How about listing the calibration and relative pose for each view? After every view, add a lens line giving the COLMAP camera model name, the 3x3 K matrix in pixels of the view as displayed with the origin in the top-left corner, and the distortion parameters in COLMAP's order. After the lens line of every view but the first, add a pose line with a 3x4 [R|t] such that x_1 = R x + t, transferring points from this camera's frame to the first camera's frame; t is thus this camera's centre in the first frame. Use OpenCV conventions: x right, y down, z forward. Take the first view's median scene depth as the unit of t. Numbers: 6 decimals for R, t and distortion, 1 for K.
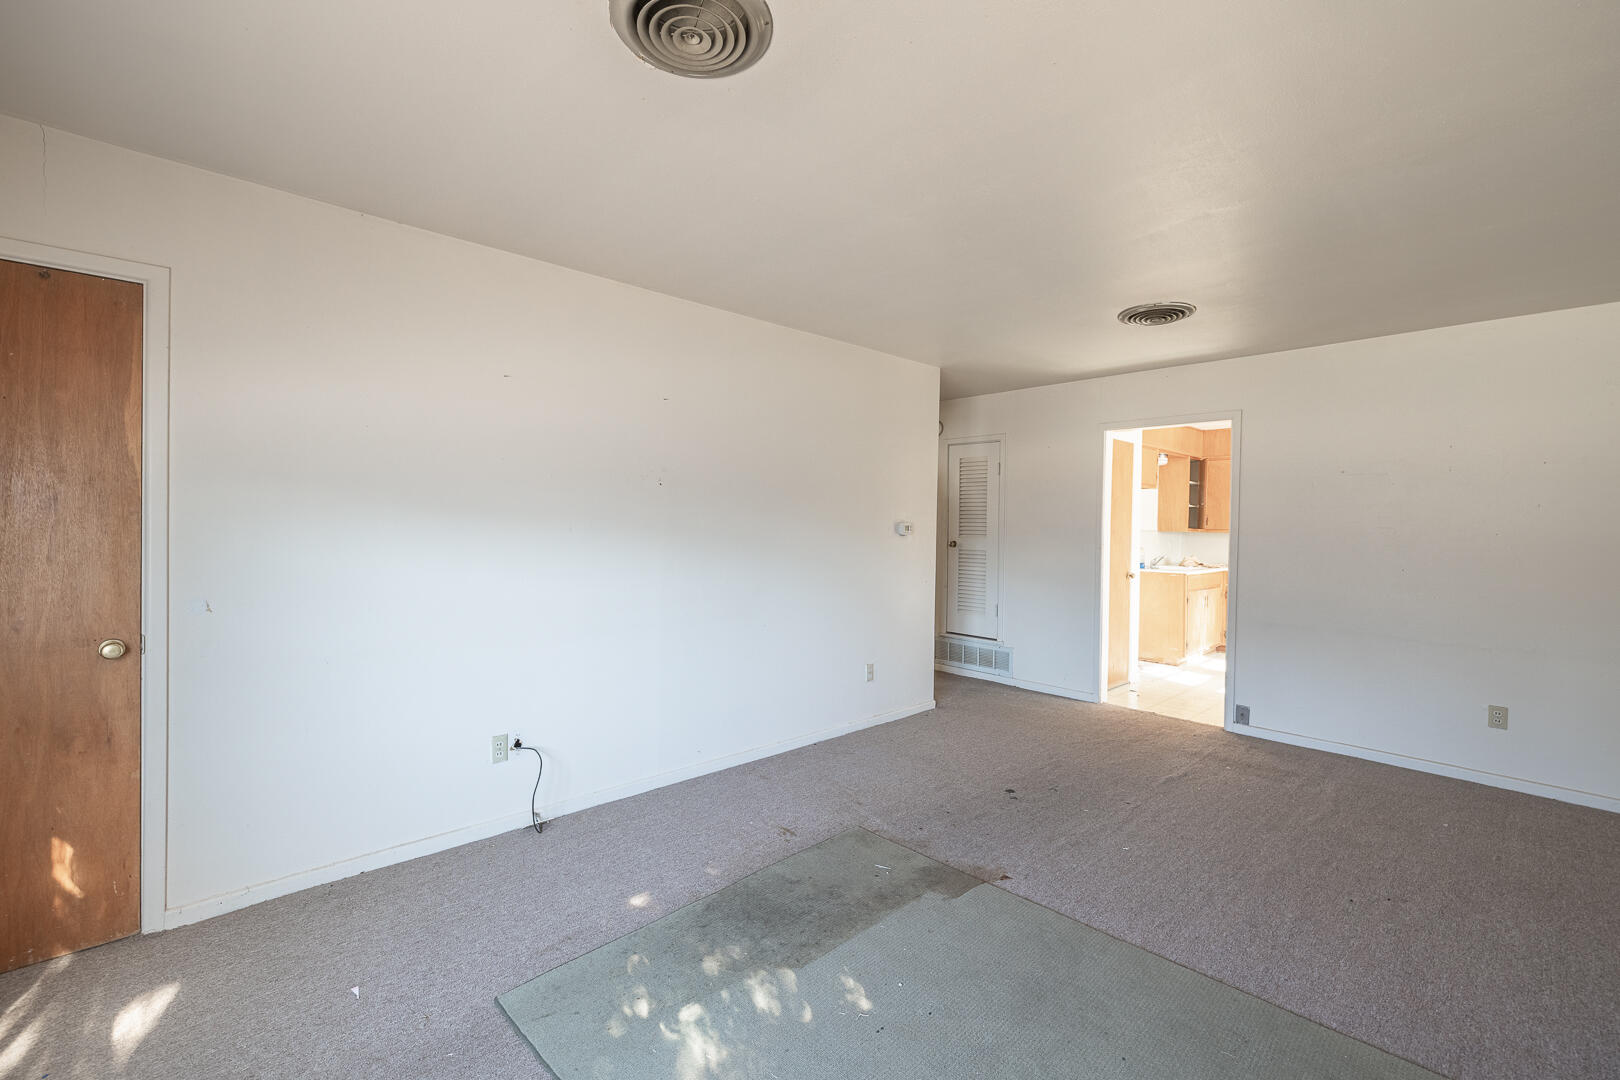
lens RADIAL K [[682.9, 0, 802.1], [0, 682.9, 533.1], [0, 0, 1]] dist [0.000284, 0.000034]
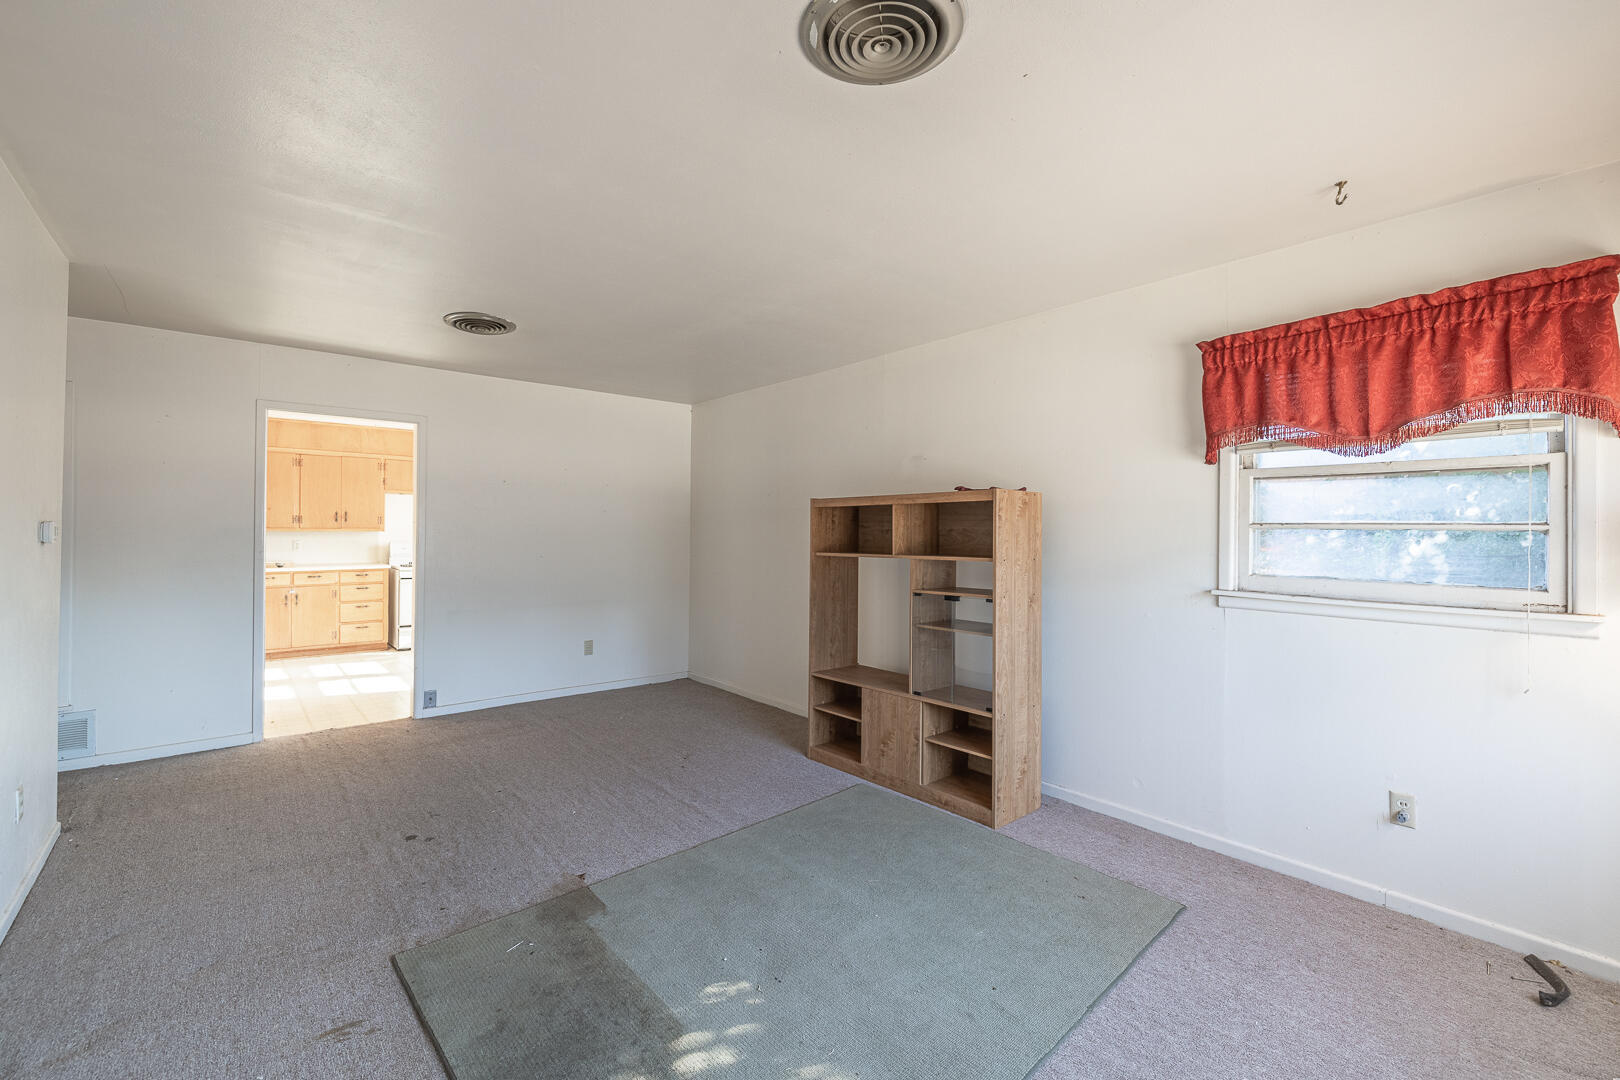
lens RADIAL K [[682.9, 0, 802.1], [0, 682.9, 533.1], [0, 0, 1]] dist [0.000284, 0.000034]
pose [[0.032204, -0.017969, 0.999320, -0.522568], [0.002468, 0.999837, 0.017899, -0.017637], [-0.999478, 0.001890, 0.032244, 0.478904]]
